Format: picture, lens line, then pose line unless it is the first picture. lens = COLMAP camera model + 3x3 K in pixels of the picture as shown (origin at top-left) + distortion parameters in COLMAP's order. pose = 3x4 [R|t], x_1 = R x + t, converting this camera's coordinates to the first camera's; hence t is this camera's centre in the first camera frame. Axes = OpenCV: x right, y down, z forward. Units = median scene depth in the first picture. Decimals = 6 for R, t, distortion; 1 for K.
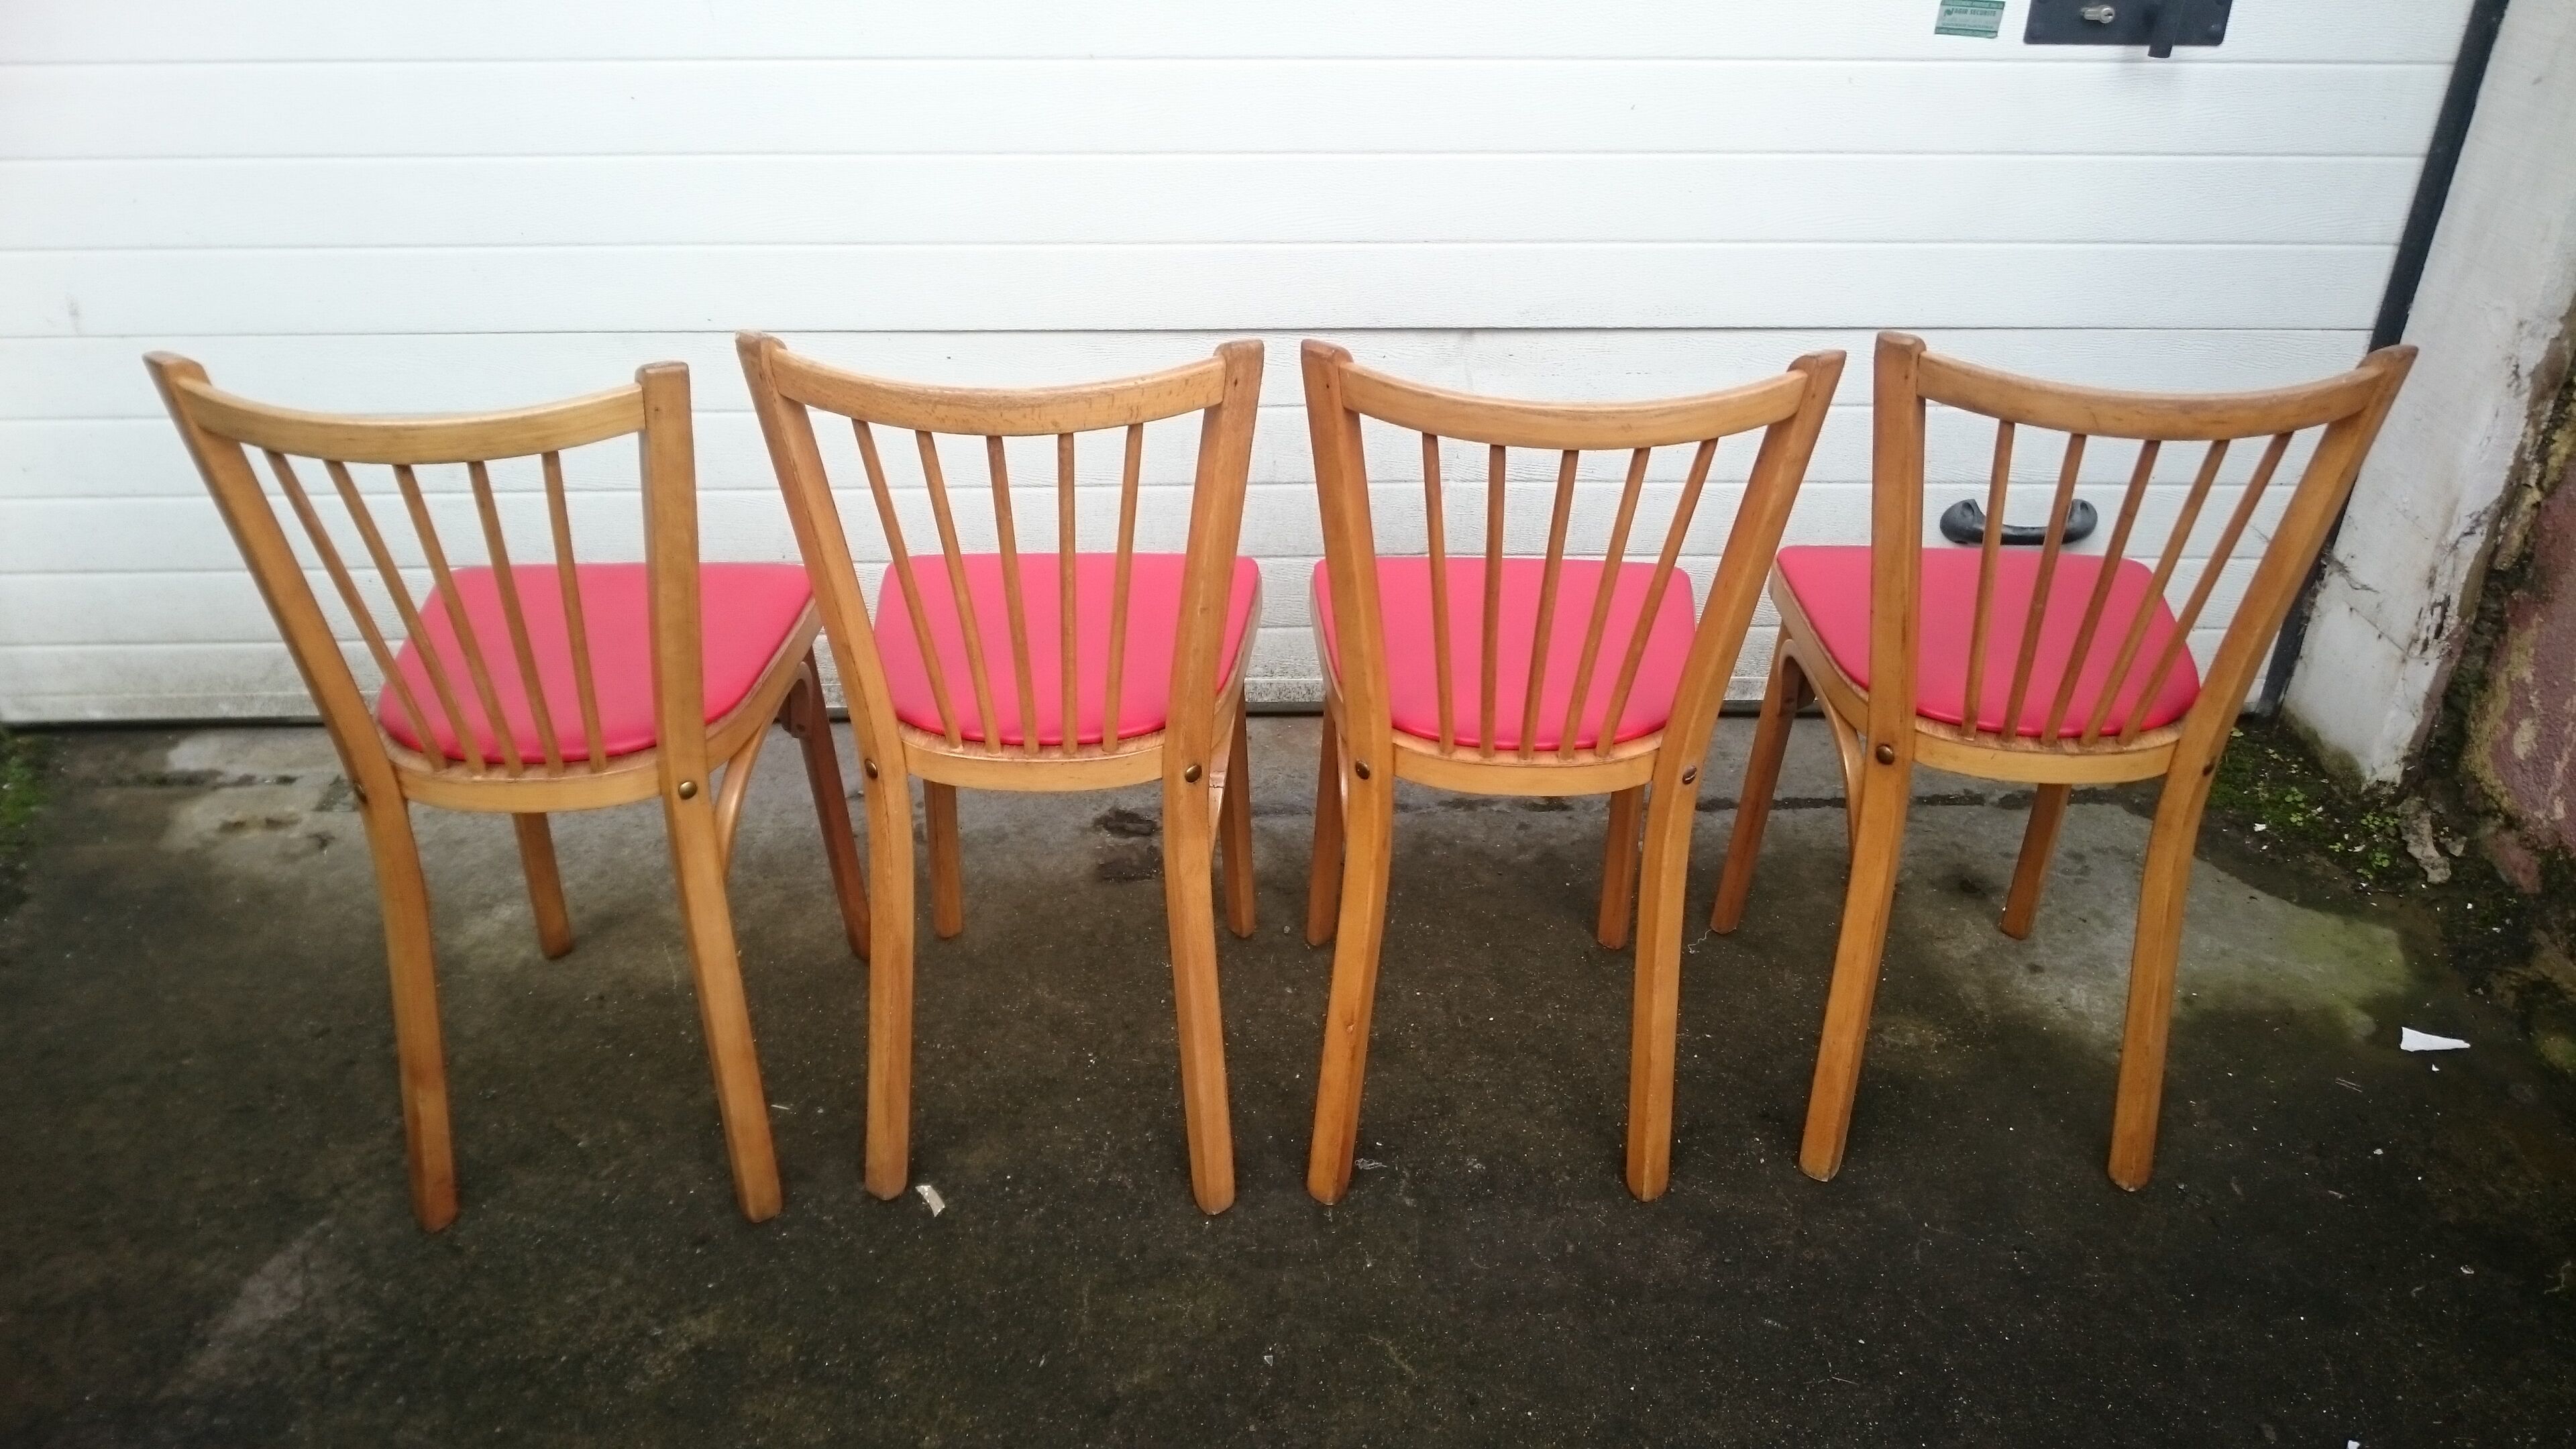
lens RADIAL K [[1976.0, 0, 1296.6], [0, 1976.0, 719.5], [0, 0, 1]] dist [-0.030283, 0.005101]
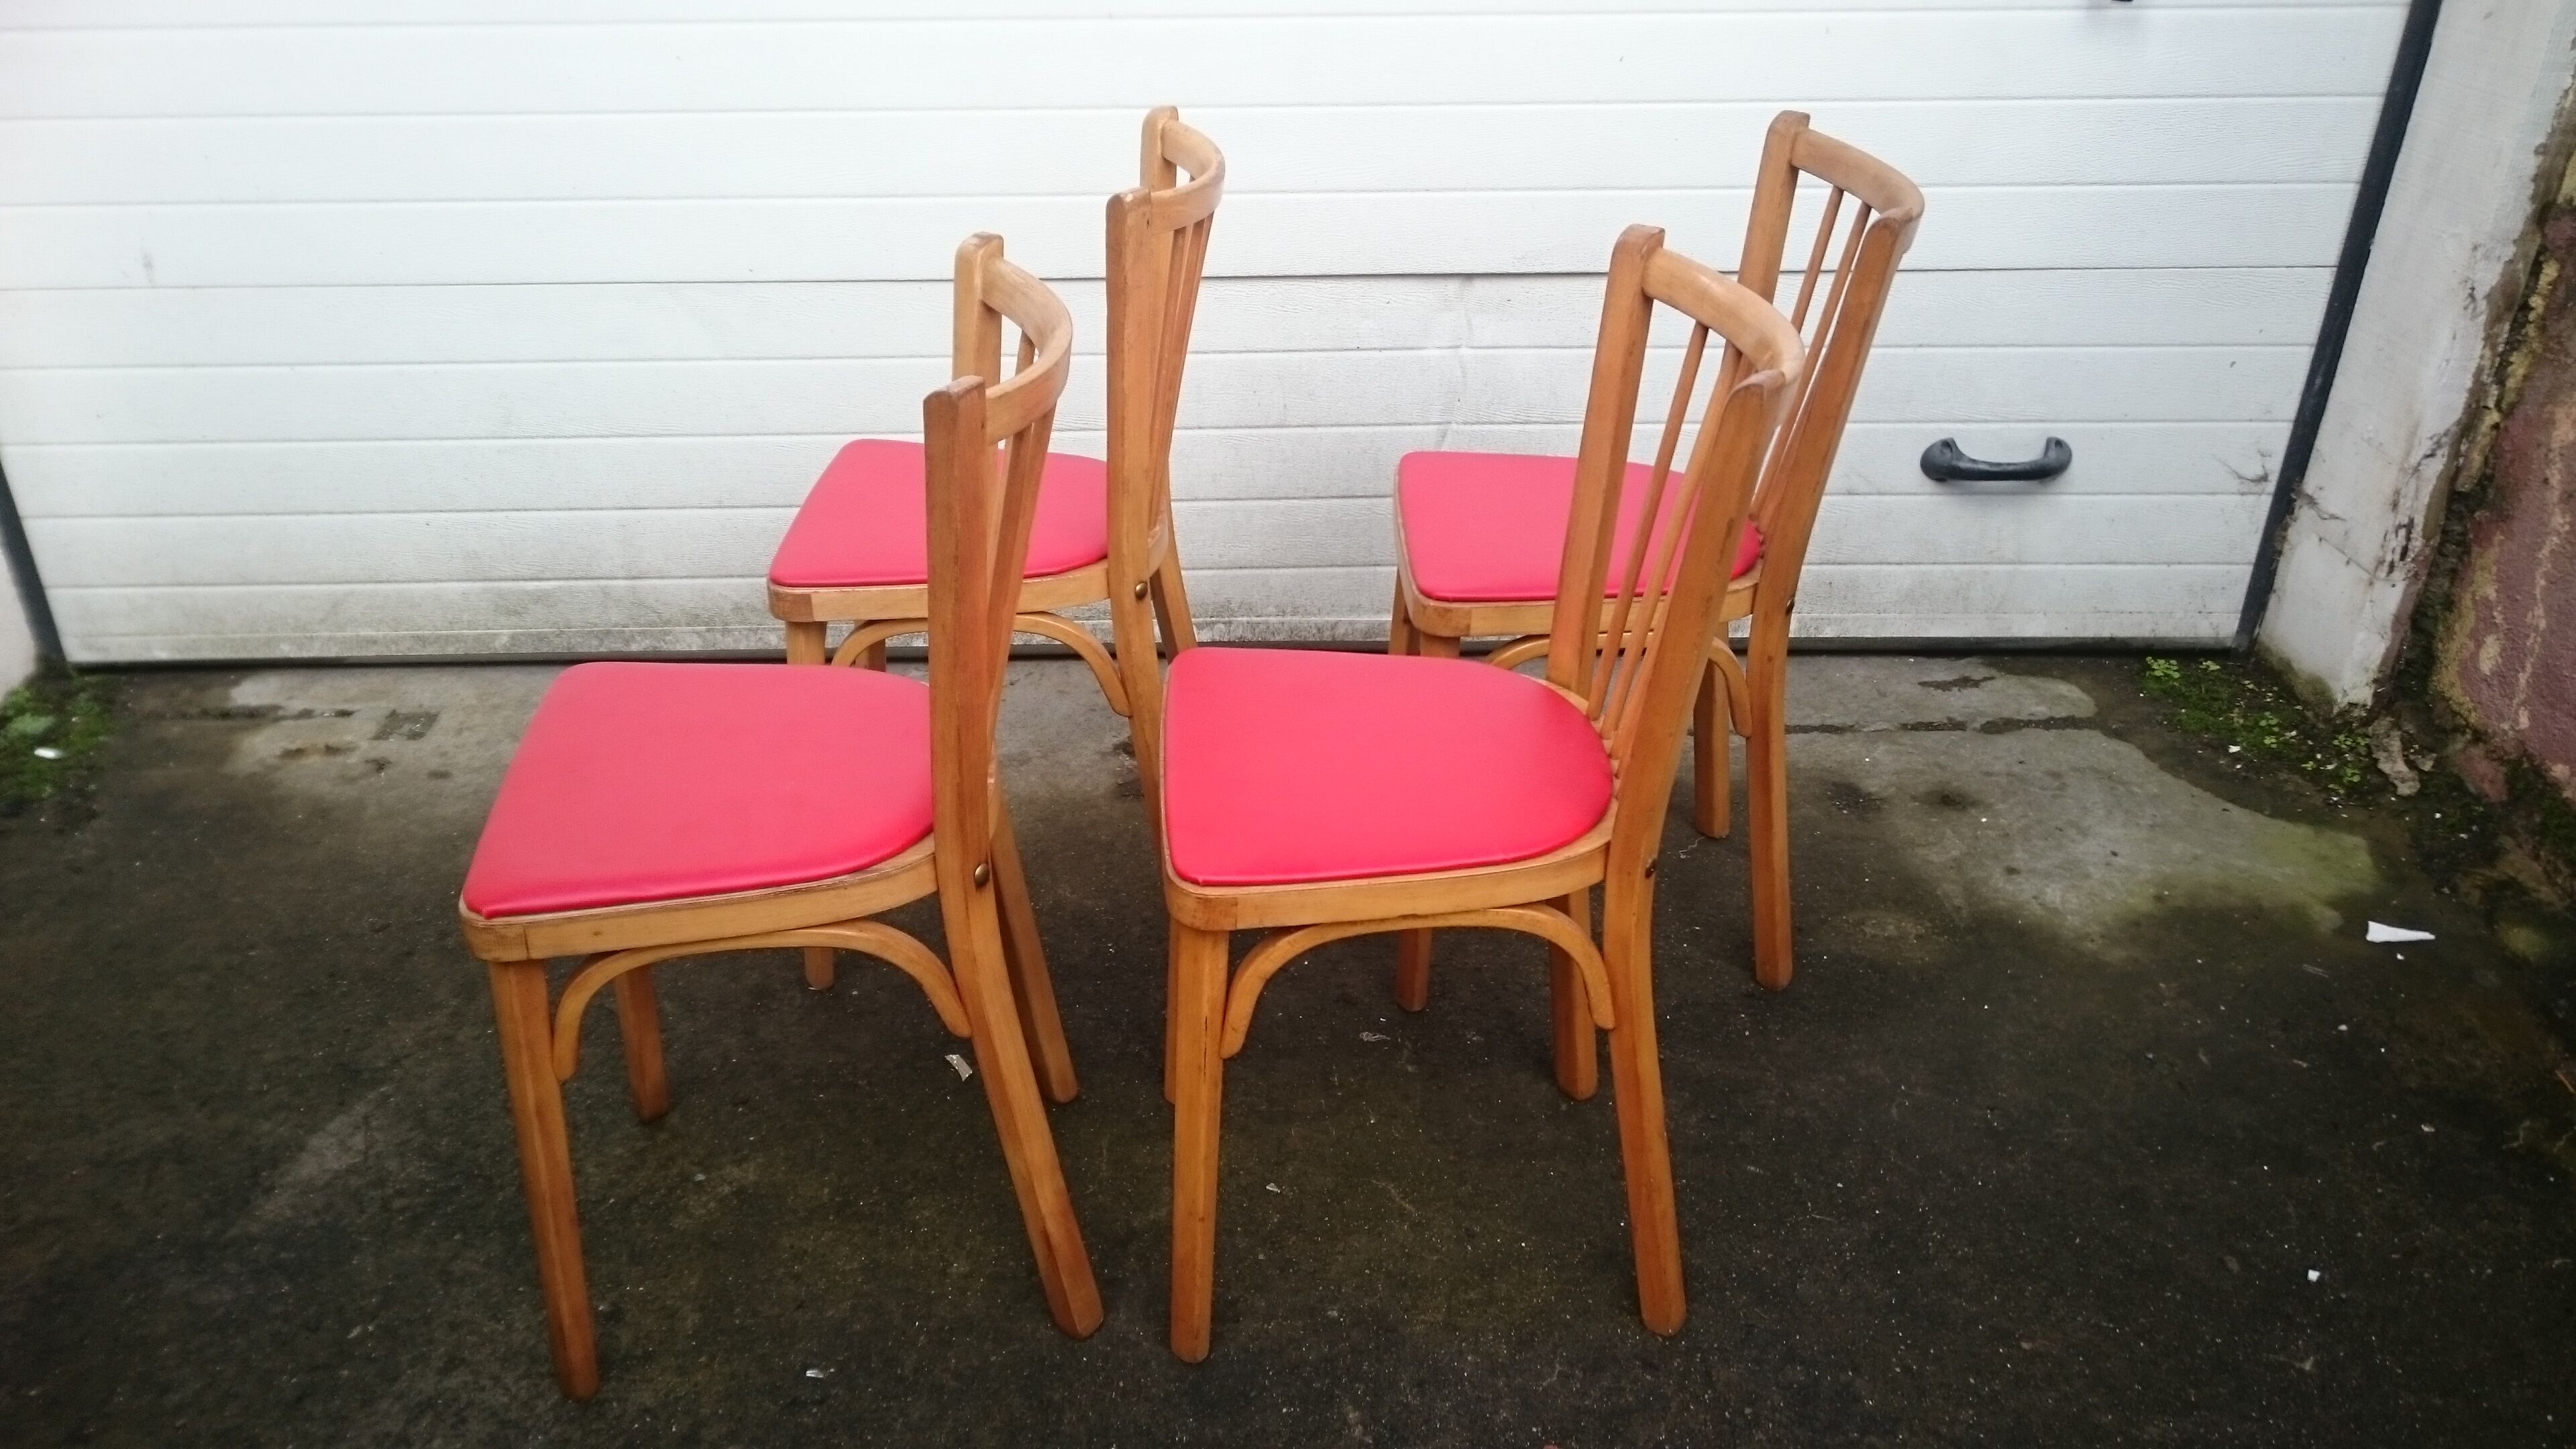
lens RADIAL K [[1951.8, 0, 1288.0], [0, 1951.8, 724.5], [0, 0, 1]] dist [-0.000069, -0.006419]
pose [[0.999907, -0.001660, -0.013514, 0.005048], [0.001311, 0.999666, -0.025813, 0.078443], [0.013553, 0.025793, 0.999575, -0.045516]]
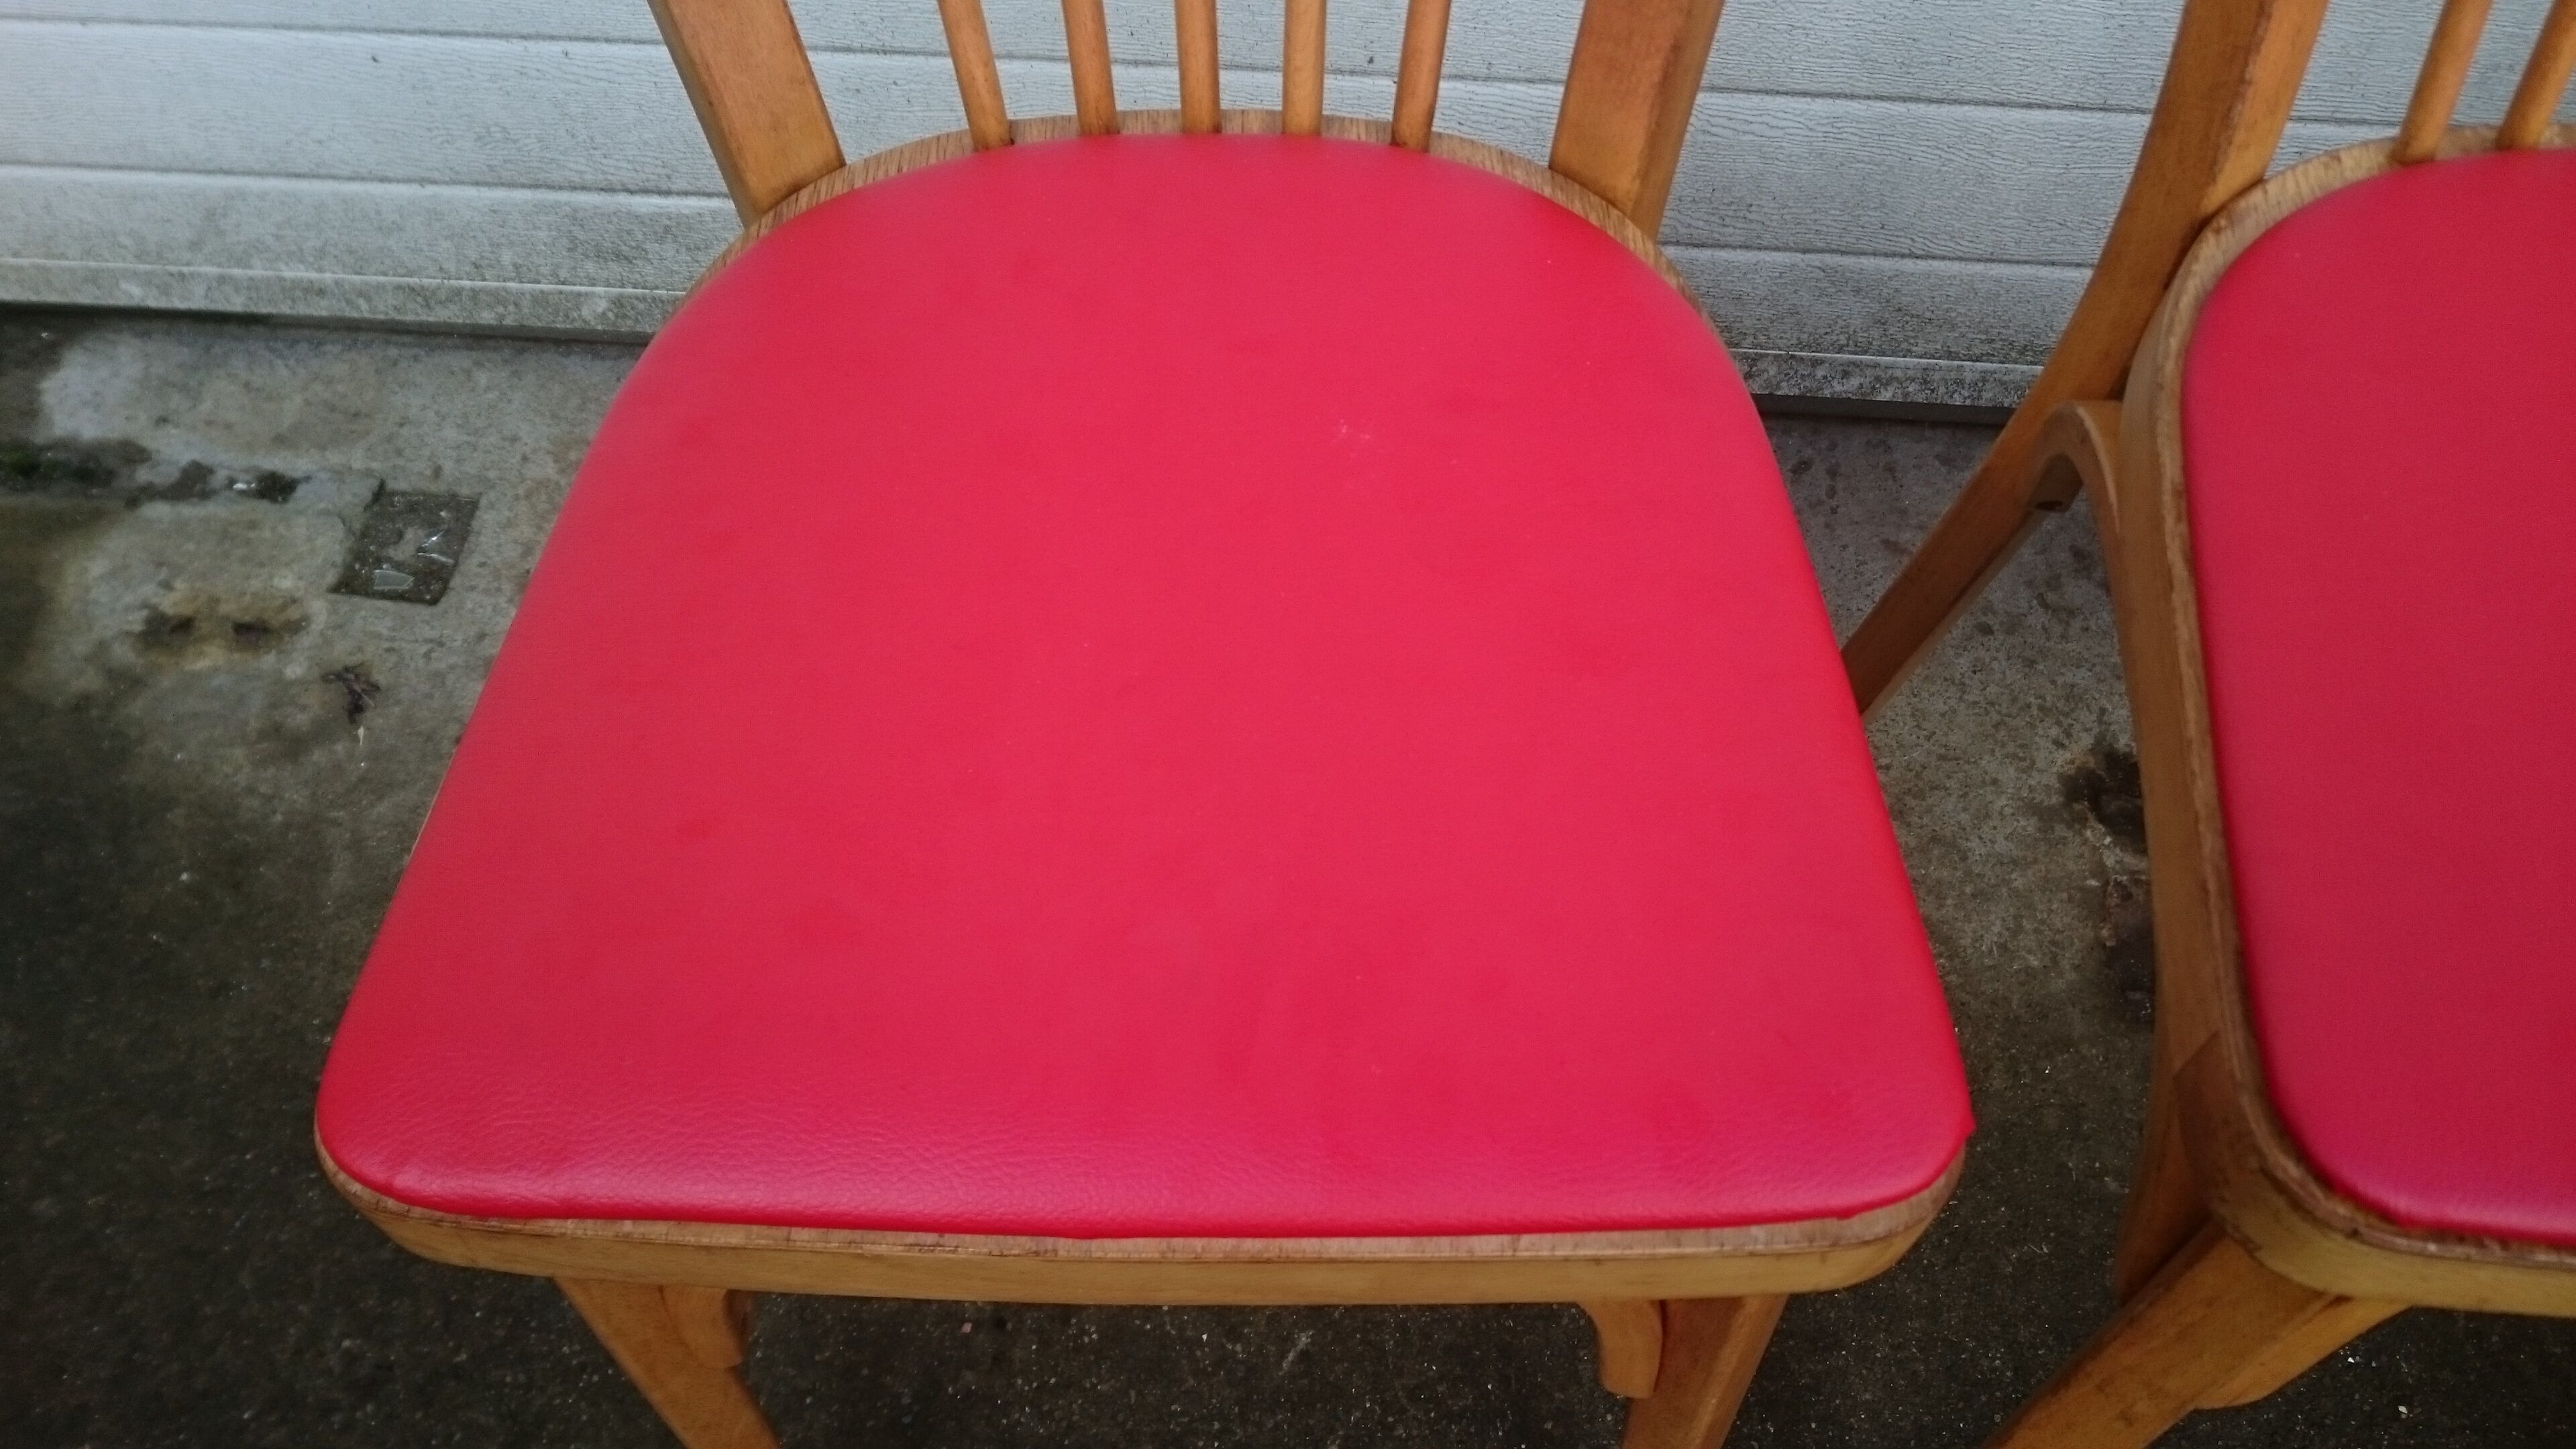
lens RADIAL K [[1951.8, 0, 1288.0], [0, 1951.8, 724.5], [0, 0, 1]] dist [-0.000069, -0.006419]
pose [[0.990905, 0.094341, -0.095955, -0.271488], [-0.039735, 0.886419, 0.461176, -0.176170], [0.128564, -0.453169, 0.882105, 0.718947]]
